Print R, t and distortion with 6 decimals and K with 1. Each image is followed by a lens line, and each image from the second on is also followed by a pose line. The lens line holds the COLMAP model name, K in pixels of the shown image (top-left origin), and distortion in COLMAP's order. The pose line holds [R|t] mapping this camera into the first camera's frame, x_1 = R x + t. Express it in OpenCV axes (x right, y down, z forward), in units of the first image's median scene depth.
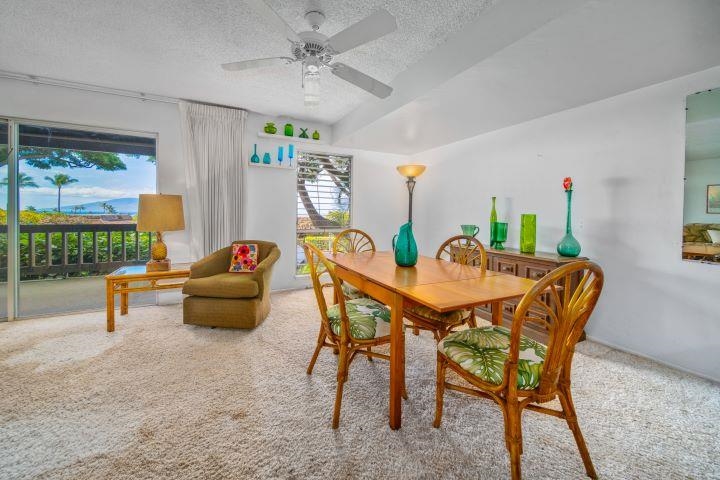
lens RADIAL K [[259.0, 0, 337.5], [0, 259.0, 216.9], [0, 0, 1]] dist [-0.007605, 0.000037]
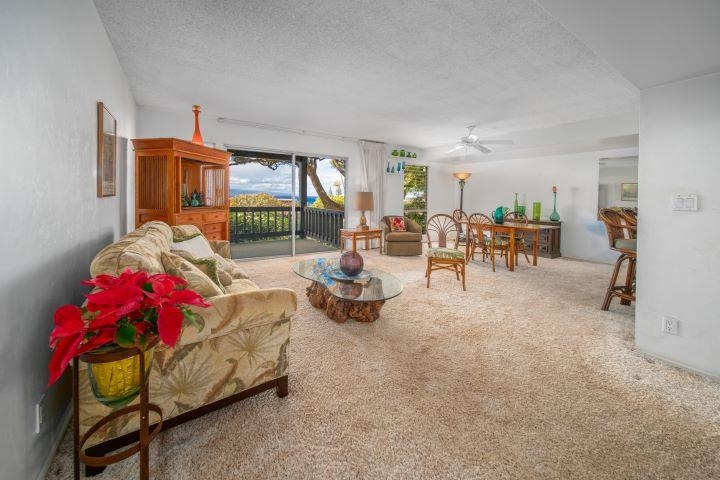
lens RADIAL K [[255.1, 0, 339.4], [0, 255.1, 201.9], [0, 0, 1]] dist [0.000313, -0.000024]
pose [[0.995284, 0.003159, 0.096952, -0.949066], [-0.003892, 0.999965, 0.007378, -0.020925], [-0.096926, -0.007721, 0.995262, -0.825832]]
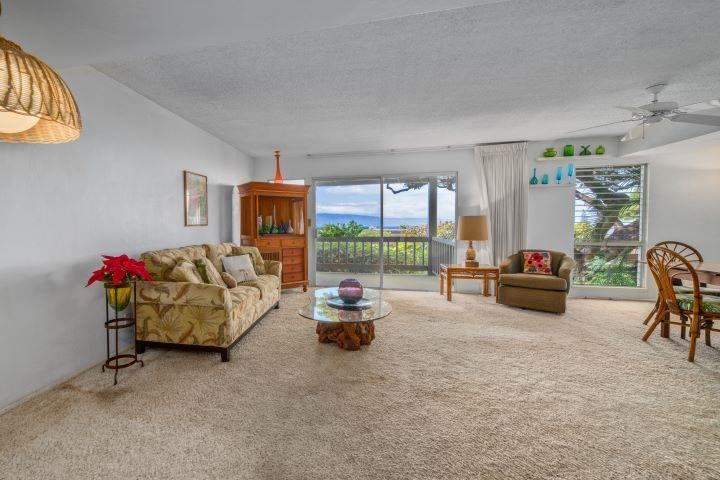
lens RADIAL K [[304.8, 0, 307.4], [0, 304.8, 237.8], [0, 0, 1]] dist [-0.001825, -0.000474]
pose [[0.790495, 0.009050, -0.612402, -0.327323], [0.005144, 0.999757, 0.021414, -0.002063], [0.612447, -0.020078, 0.790256, -0.845961]]
